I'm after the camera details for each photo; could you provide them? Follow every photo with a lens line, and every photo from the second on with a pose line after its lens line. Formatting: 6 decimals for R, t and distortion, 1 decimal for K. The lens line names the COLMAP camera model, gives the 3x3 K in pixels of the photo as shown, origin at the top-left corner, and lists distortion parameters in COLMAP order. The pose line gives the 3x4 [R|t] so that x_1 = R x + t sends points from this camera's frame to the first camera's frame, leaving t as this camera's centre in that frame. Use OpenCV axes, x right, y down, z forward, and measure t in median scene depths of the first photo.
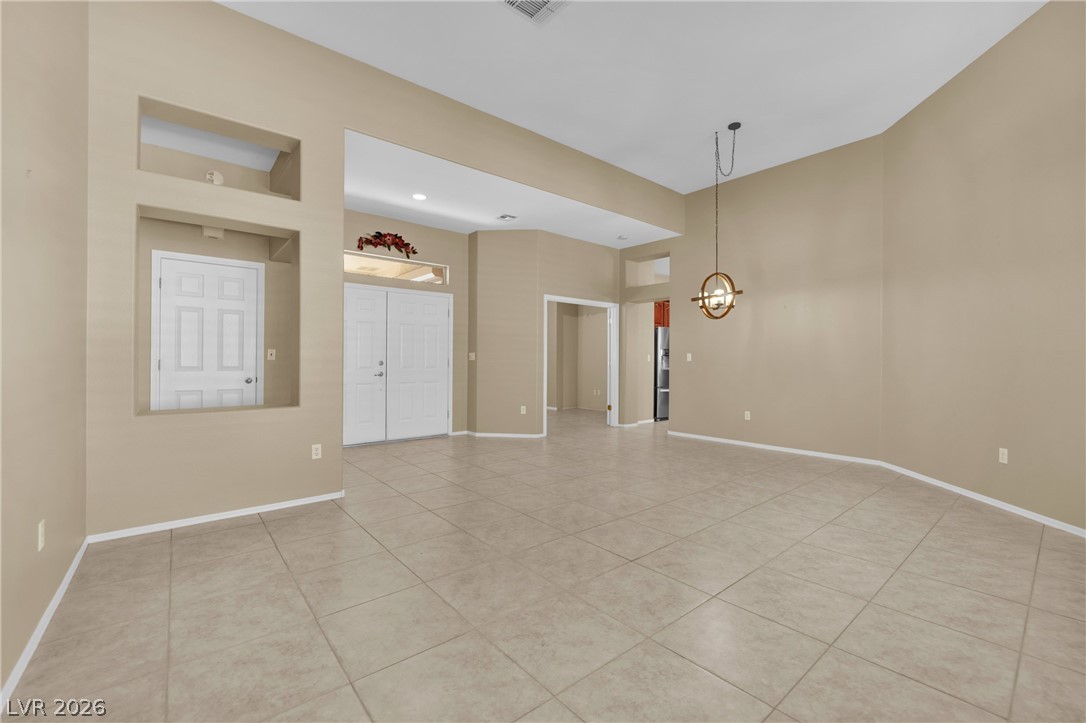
lens RADIAL K [[446.4, 0, 551.7], [0, 446.4, 360.9], [0, 0, 1]] dist [-0.009865, 0.001178]
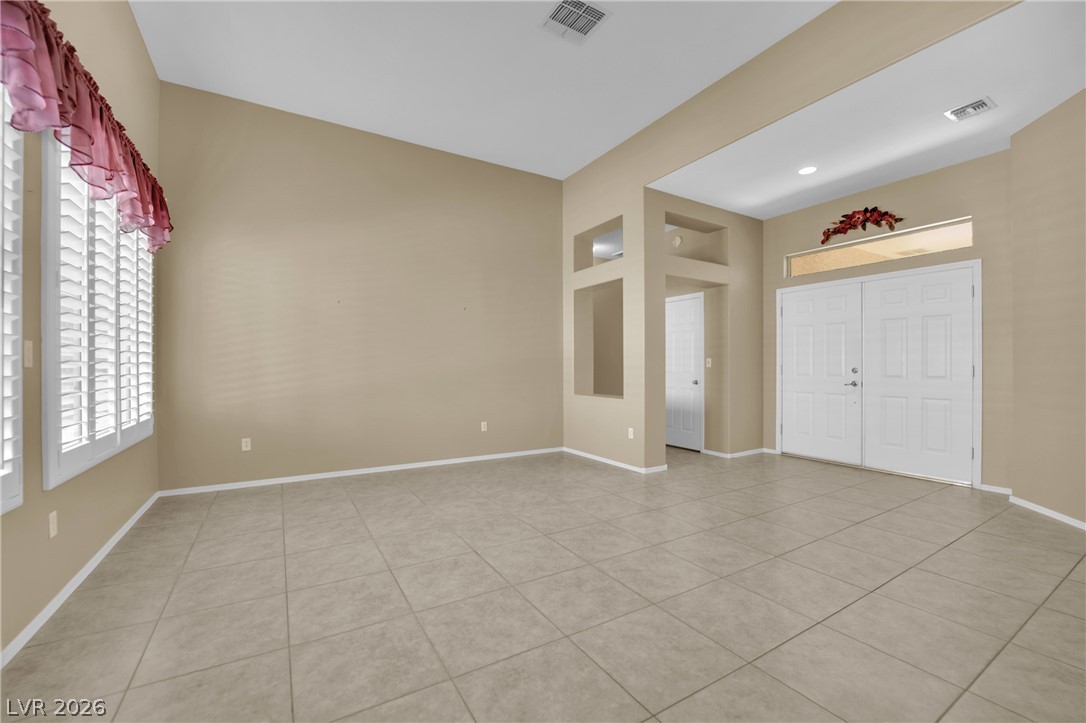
lens RADIAL K [[446.4, 0, 549.2], [0, 446.4, 365.3], [0, 0, 1]] dist [-0.009865, 0.001178]
pose [[-0.151078, -0.005131, -0.988508, 0.925632], [0.000050, 0.999986, -0.005198, -0.000398], [0.988522, -0.000834, -0.151076, 1.008636]]
